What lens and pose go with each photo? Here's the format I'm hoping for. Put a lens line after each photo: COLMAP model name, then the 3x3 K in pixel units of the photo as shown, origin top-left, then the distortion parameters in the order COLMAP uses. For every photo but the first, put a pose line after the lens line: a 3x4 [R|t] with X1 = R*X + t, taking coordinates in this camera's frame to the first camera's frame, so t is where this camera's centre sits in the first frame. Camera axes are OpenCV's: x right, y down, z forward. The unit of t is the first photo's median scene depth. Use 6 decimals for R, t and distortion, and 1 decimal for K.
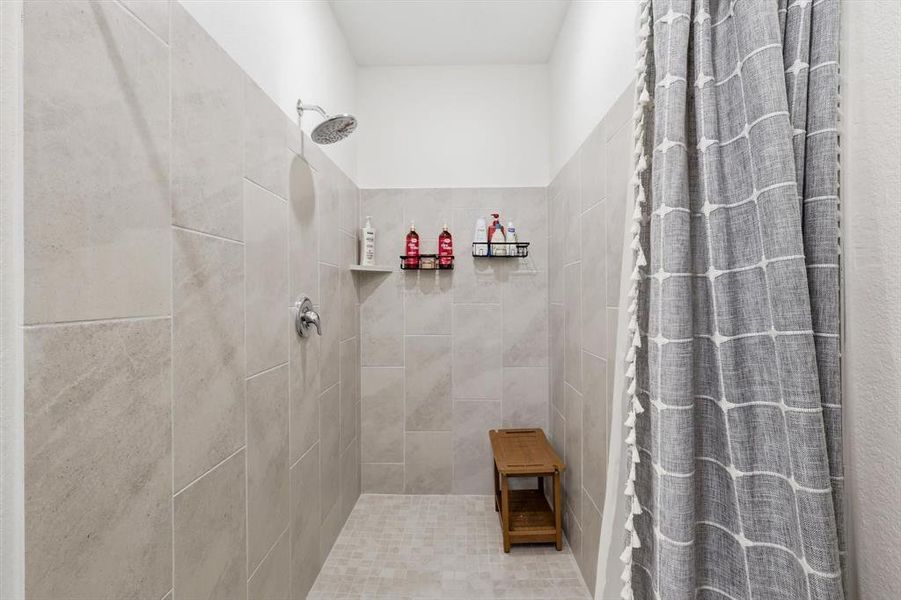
lens RADIAL K [[394.2, 0, 450.5], [0, 394.2, 300.0], [0, 0, 1]] dist [0.003756, -0.000011]
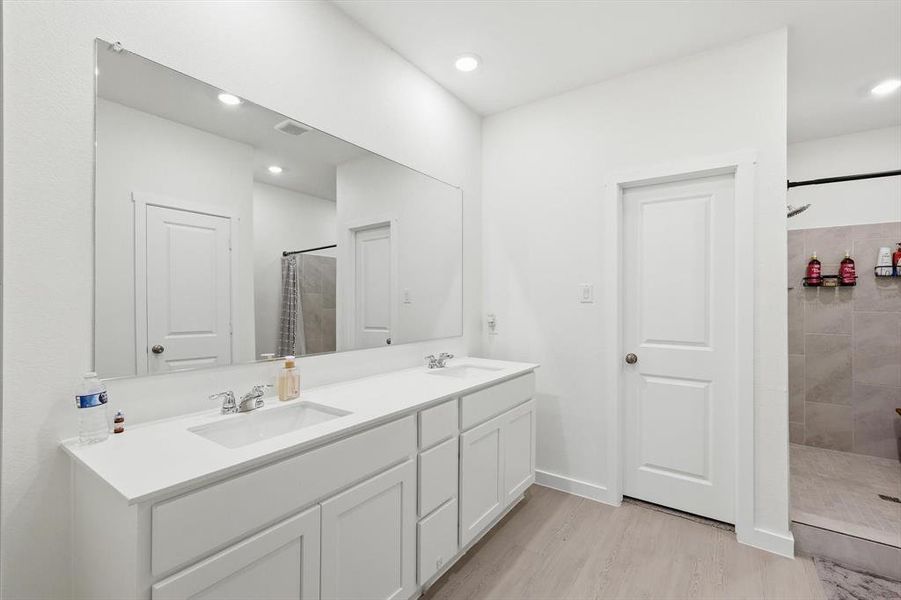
lens RADIAL K [[394.2, 0, 450.5], [0, 394.2, 300.0], [0, 0, 1]] dist [0.003756, -0.000011]
pose [[0.827930, 0.006708, -0.560792, -0.378255], [-0.013417, 0.999879, -0.007848, -0.000716], [0.560671, 0.014022, 0.827920, -0.895896]]
